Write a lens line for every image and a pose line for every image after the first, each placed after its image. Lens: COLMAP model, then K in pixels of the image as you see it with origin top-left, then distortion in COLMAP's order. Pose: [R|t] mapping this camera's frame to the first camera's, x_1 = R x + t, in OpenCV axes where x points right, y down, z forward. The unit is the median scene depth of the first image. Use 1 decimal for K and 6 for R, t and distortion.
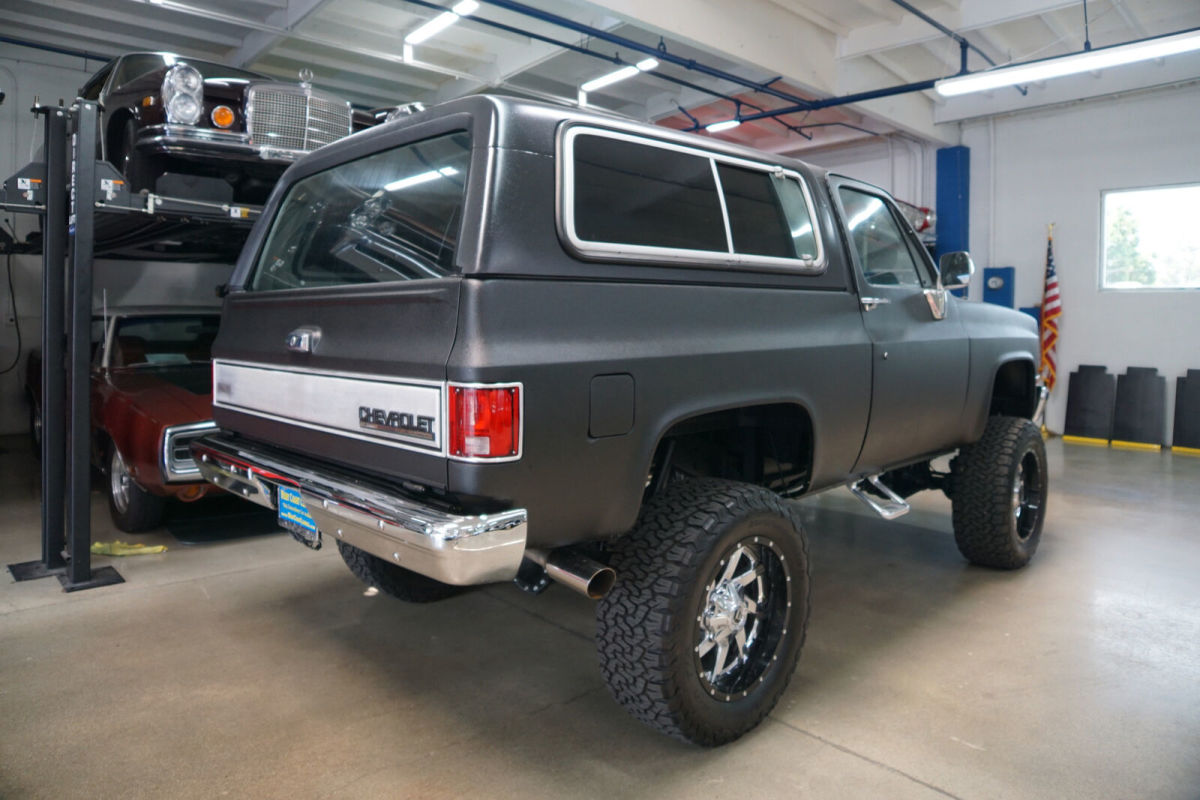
lens RADIAL K [[824.5, 0, 595.2], [0, 824.5, 334.9], [0, 0, 1]] dist [-0.132822, 0.090509]
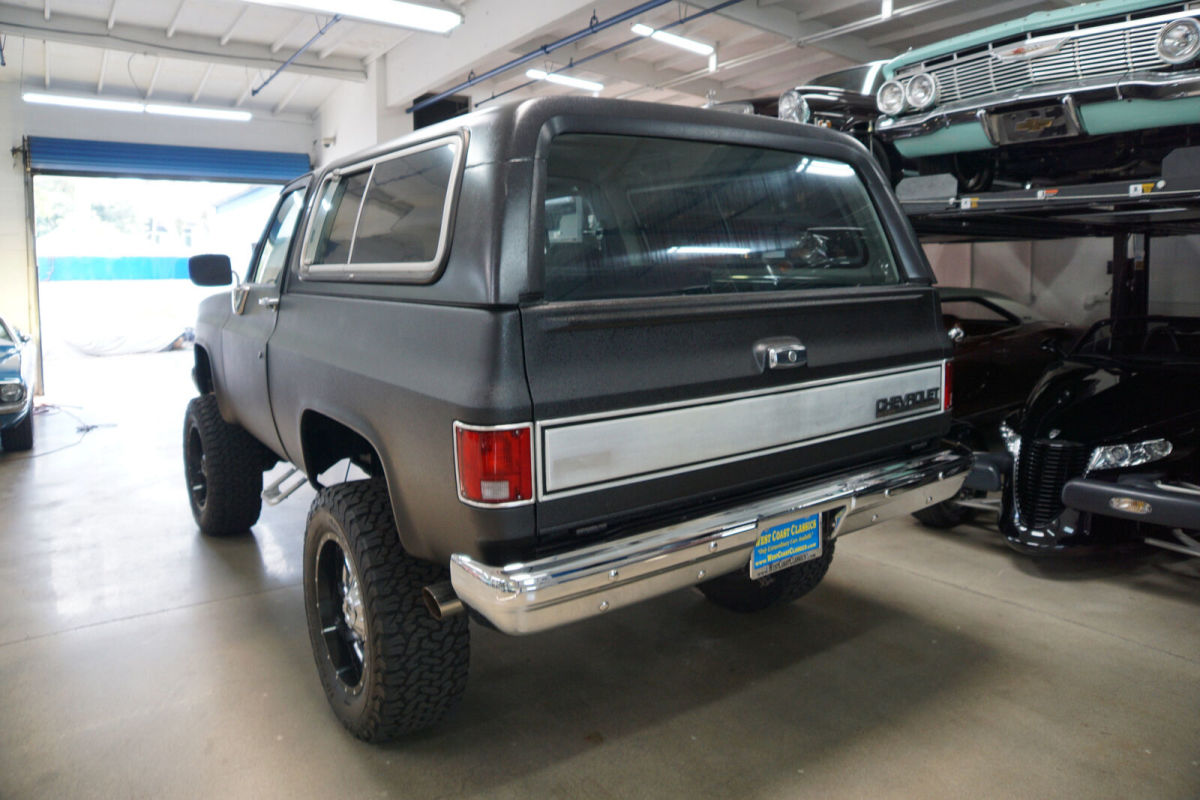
lens RADIAL K [[824.5, 0, 594.8], [0, 824.5, 345.5], [0, 0, 1]] dist [-0.132822, 0.090509]
pose [[0.086535, -0.092704, 0.991926, -0.863451], [0.037152, 0.995269, 0.089775, -0.062969], [-0.995556, 0.029083, 0.089570, 0.769774]]
